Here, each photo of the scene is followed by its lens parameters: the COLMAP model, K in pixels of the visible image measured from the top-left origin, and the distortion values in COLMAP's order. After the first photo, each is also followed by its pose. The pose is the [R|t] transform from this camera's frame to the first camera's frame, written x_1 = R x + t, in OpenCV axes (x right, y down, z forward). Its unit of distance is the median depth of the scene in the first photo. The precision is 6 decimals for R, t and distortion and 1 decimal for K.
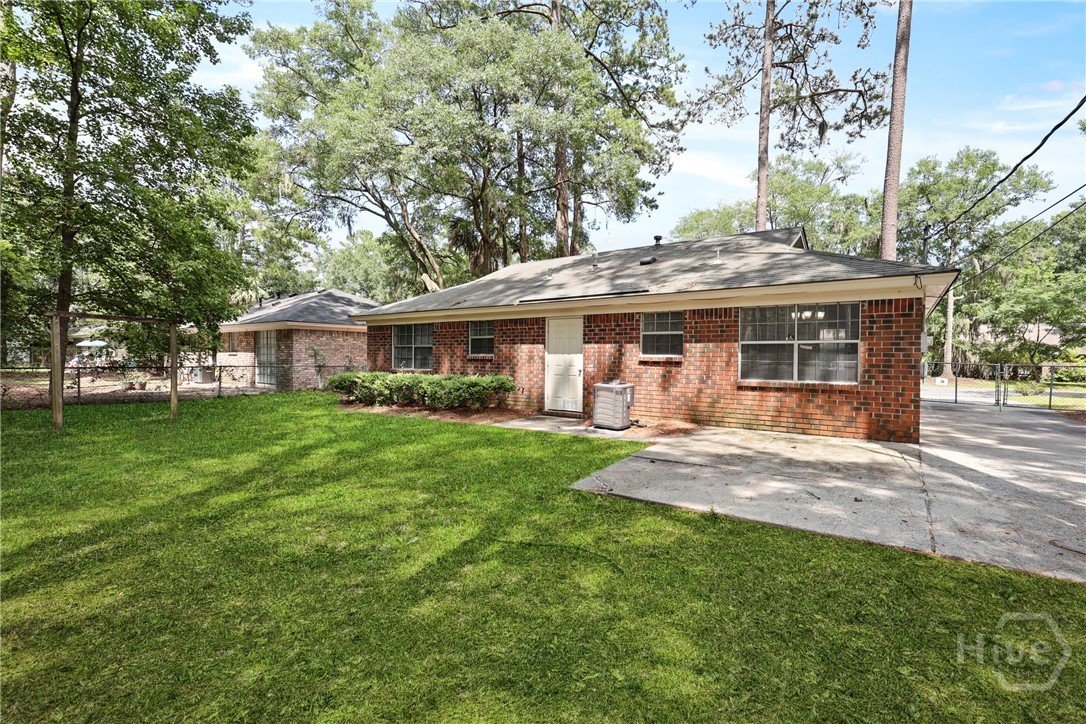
lens RADIAL K [[492.6, 0, 543.7], [0, 492.6, 361.9], [0, 0, 1]] dist [-0.001060, -0.000729]
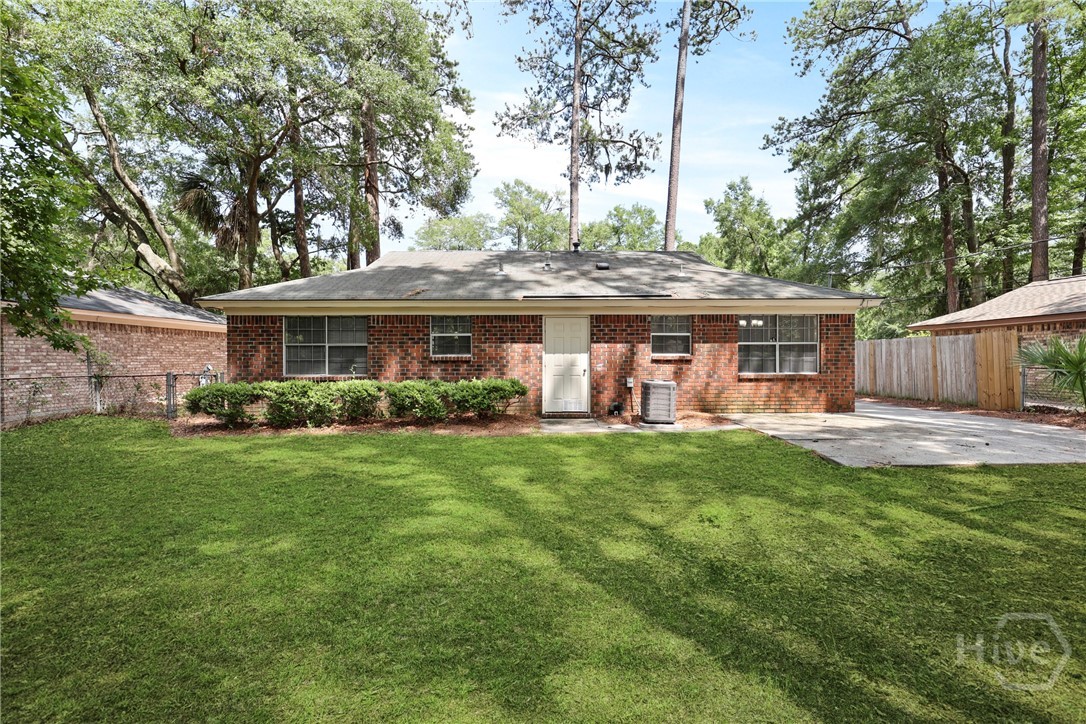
lens RADIAL K [[492.6, 0, 542.9], [0, 492.6, 360.9], [0, 0, 1]] dist [-0.001060, -0.000729]
pose [[0.799325, -0.011541, 0.600788, -0.615432], [0.015992, 0.999870, -0.002071, -0.000394], [-0.600686, 0.011263, 0.799406, 0.261514]]
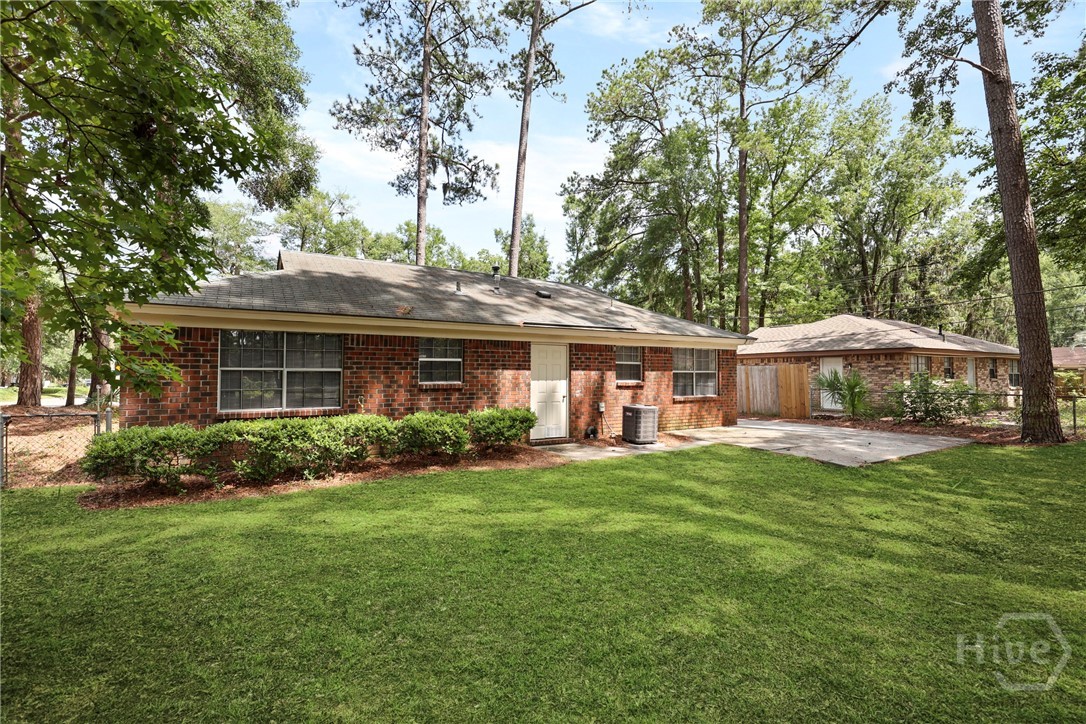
lens RADIAL K [[492.6, 0, 545.0], [0, 492.6, 361.1], [0, 0, 1]] dist [-0.001060, -0.000729]
pose [[0.380321, 0.019607, 0.924647, -0.928498], [0.013271, 0.999557, -0.026654, -0.030260], [-0.924759, 0.022408, 0.379892, 0.666988]]
